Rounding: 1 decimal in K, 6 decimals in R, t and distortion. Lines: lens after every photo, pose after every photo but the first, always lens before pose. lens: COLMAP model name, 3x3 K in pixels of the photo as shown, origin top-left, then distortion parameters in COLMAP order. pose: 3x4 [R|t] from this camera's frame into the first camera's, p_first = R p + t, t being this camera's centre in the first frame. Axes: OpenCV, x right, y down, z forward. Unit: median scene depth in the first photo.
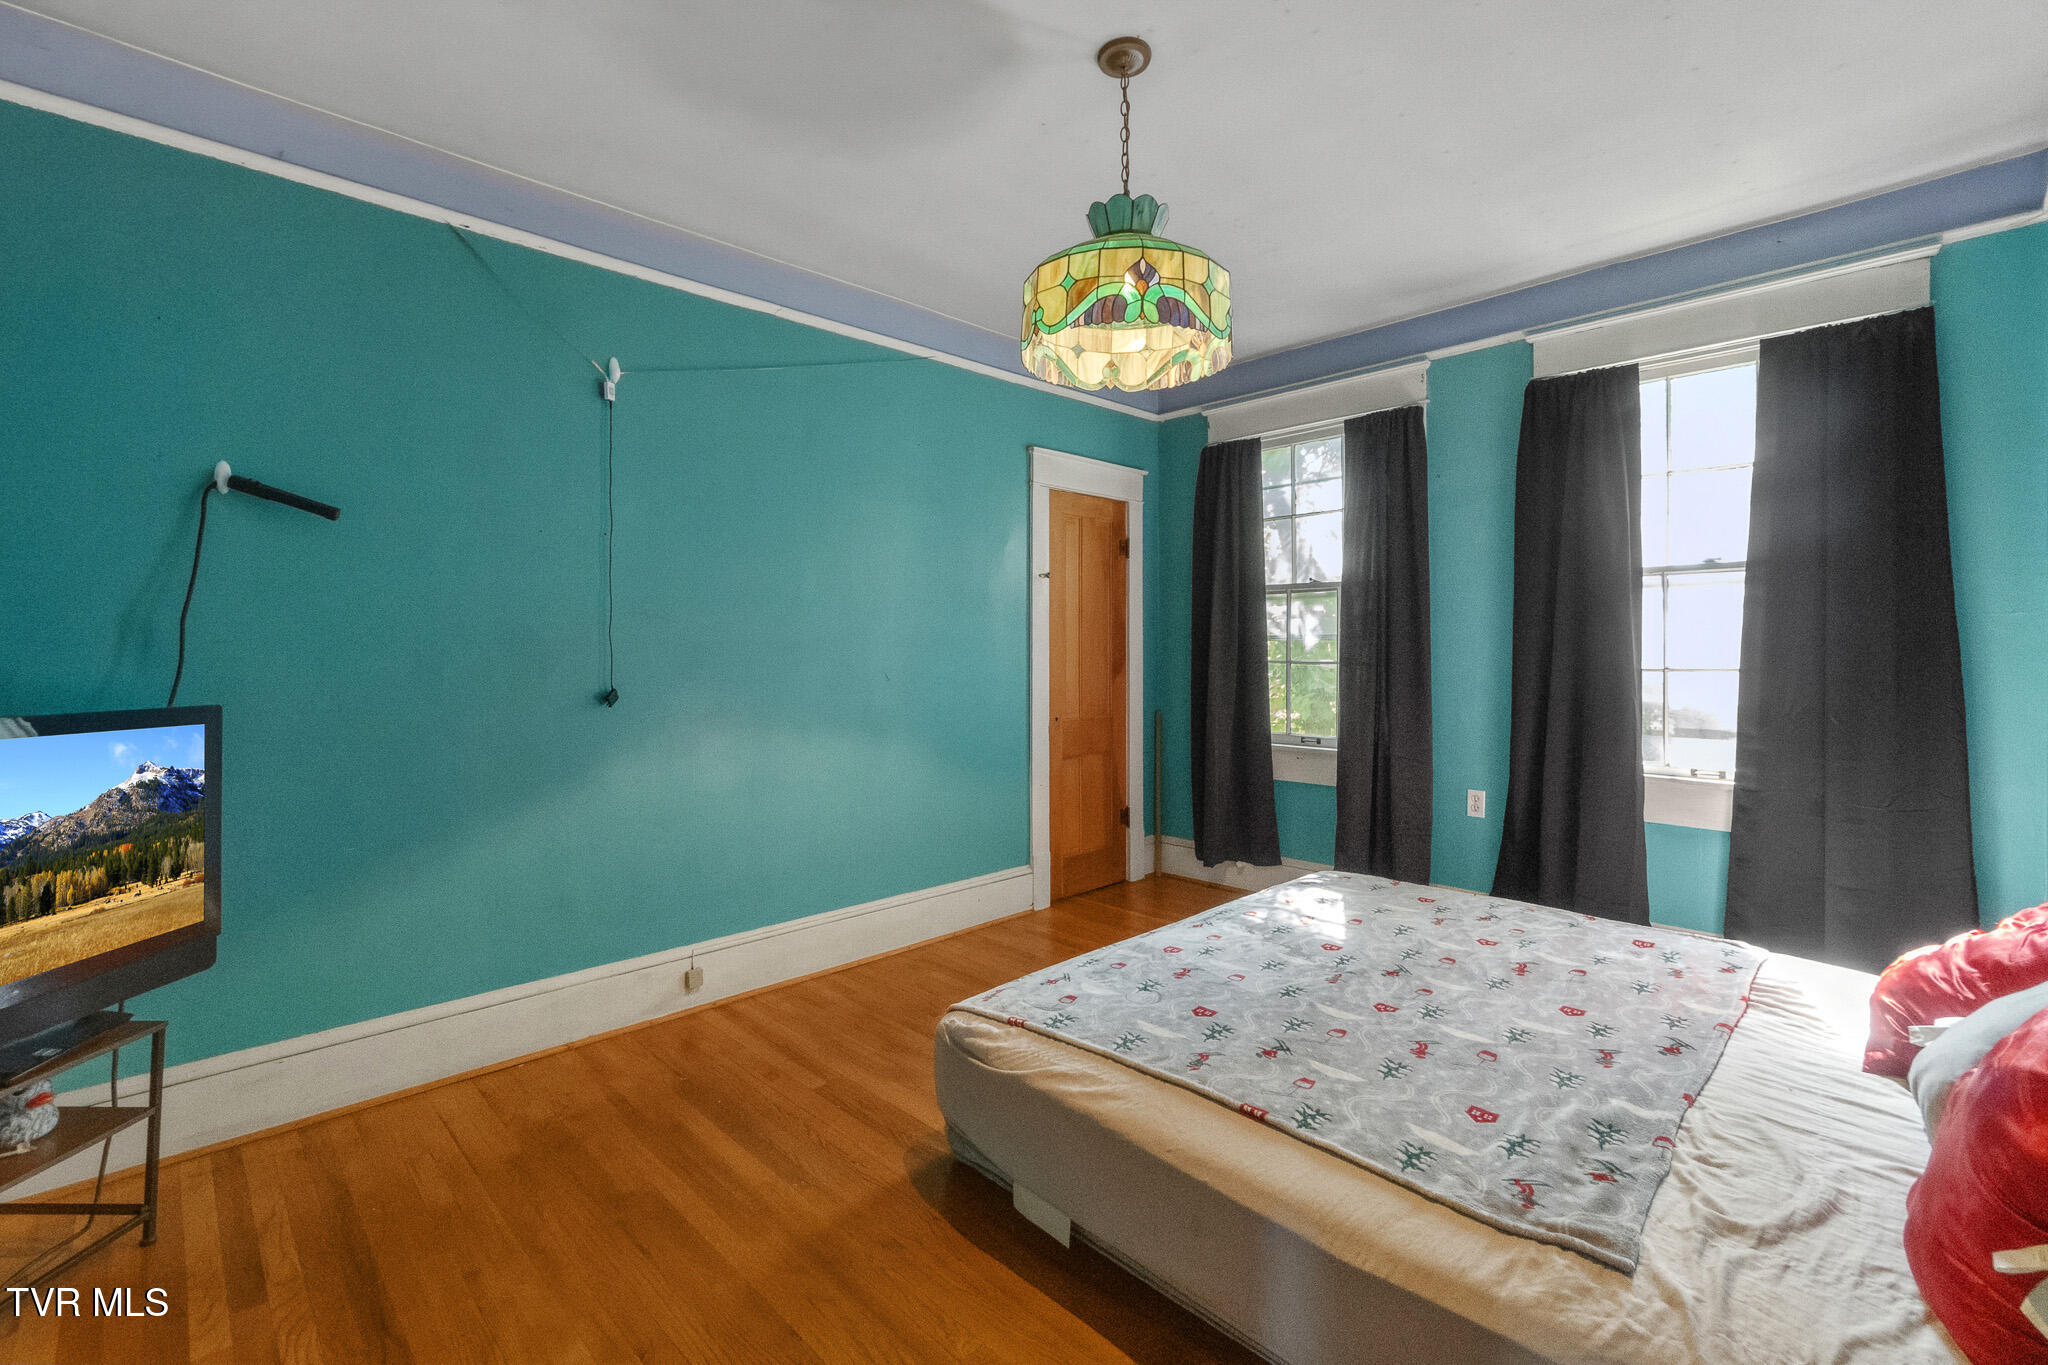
lens RADIAL K [[909.6, 0, 1021.2], [0, 909.6, 618.5], [0, 0, 1]] dist [0.001020, 0.000148]
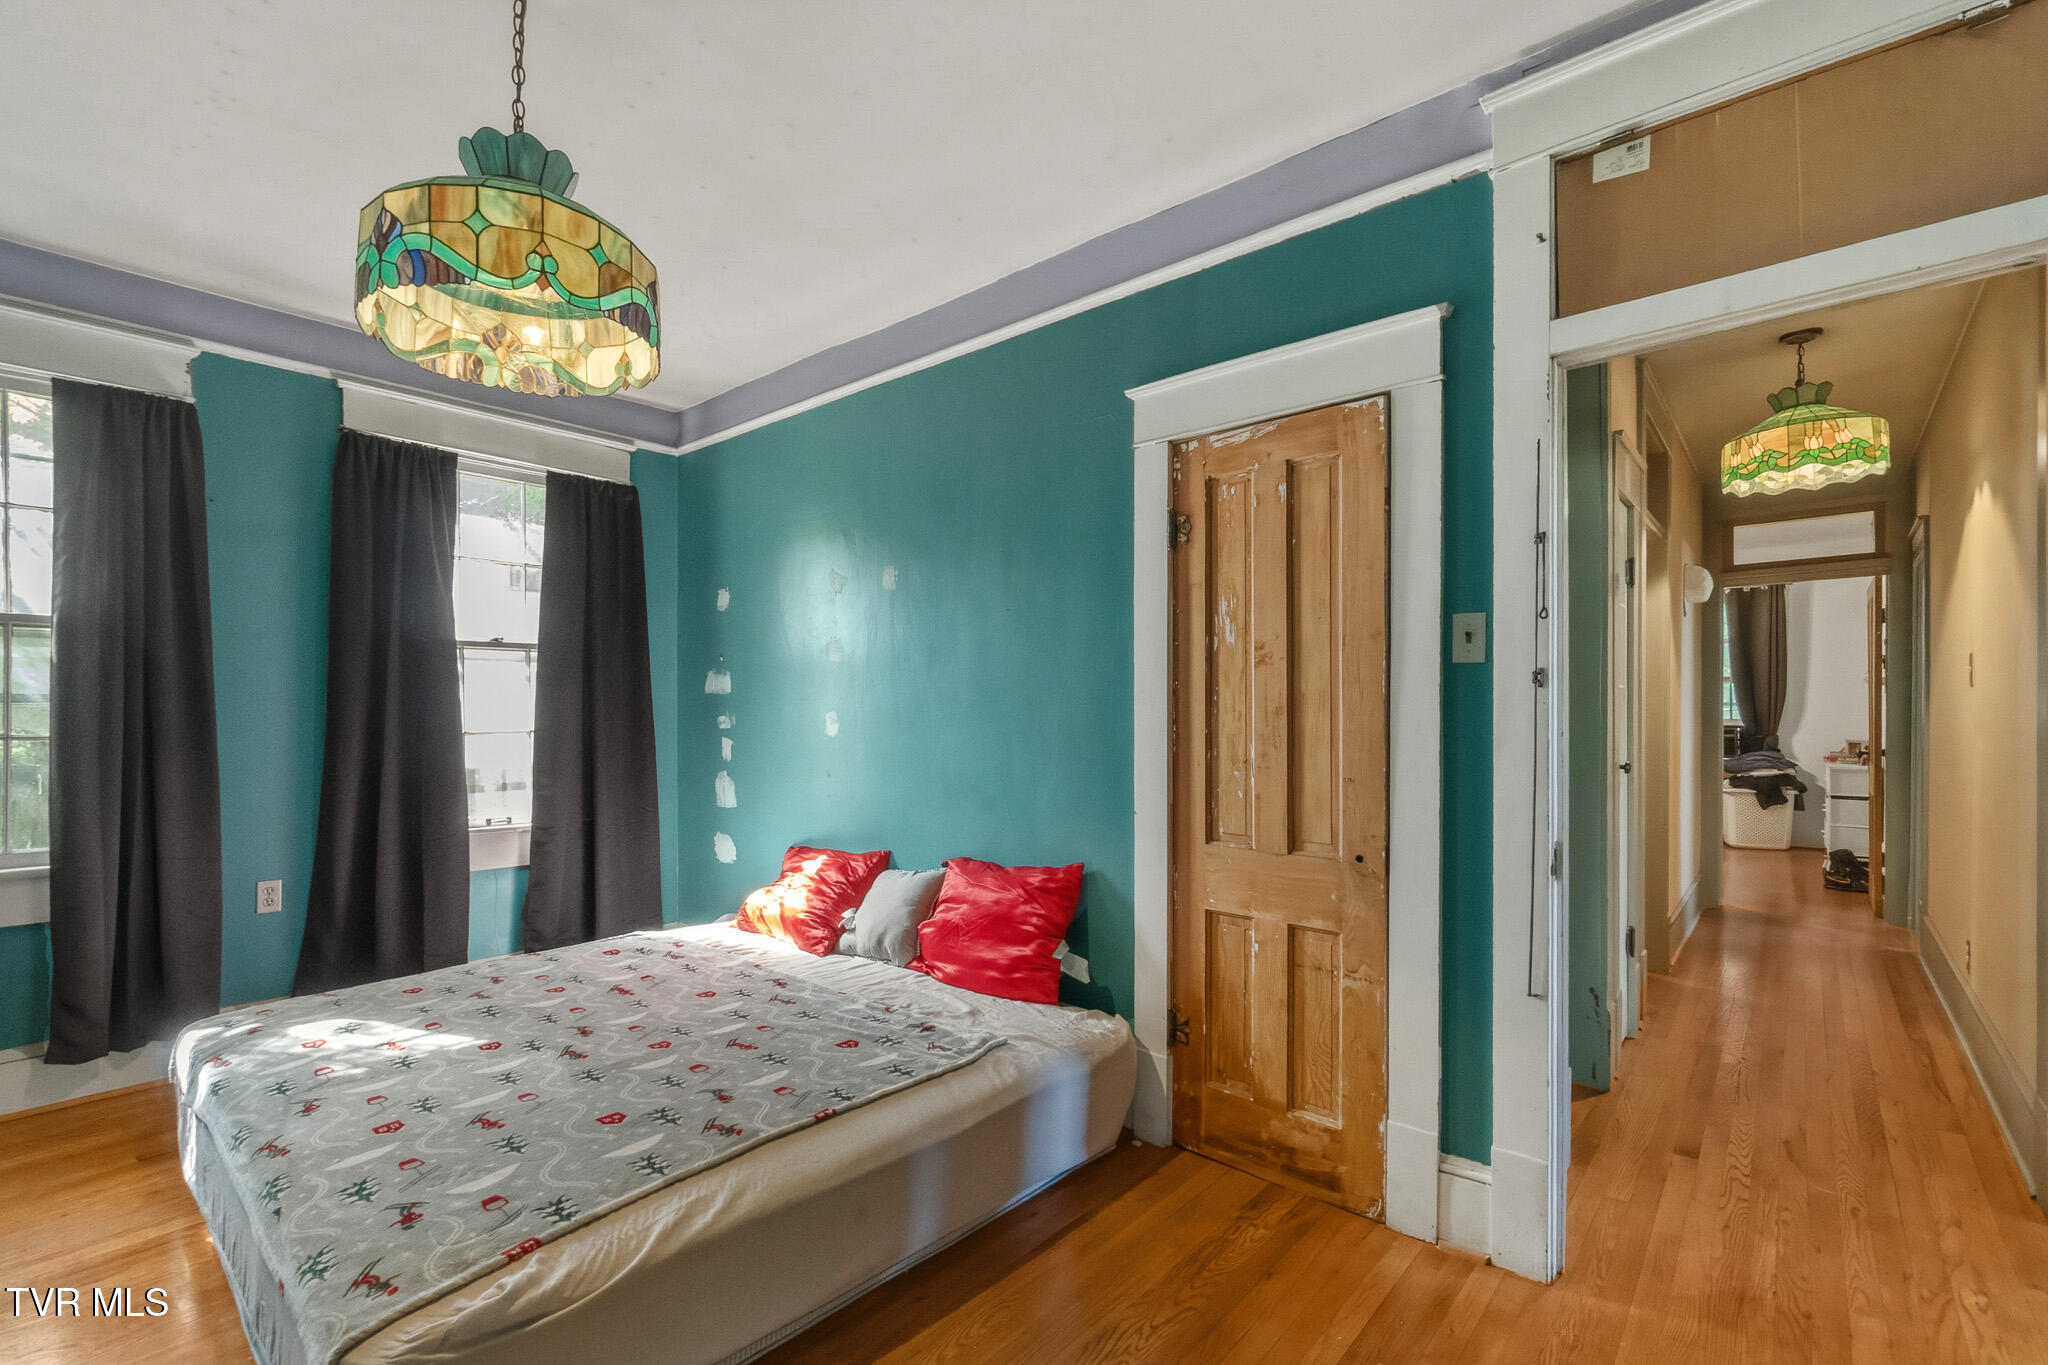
lens RADIAL K [[887.6, 0, 1024.0], [0, 887.6, 682.5], [0, 0, 1]] dist [-0.000331, 0.000075]
pose [[-0.078471, 0.033256, 0.996362, -0.595625], [-0.033825, 0.998779, -0.036001, 0.012982], [-0.996342, -0.036527, -0.077250, 0.552220]]
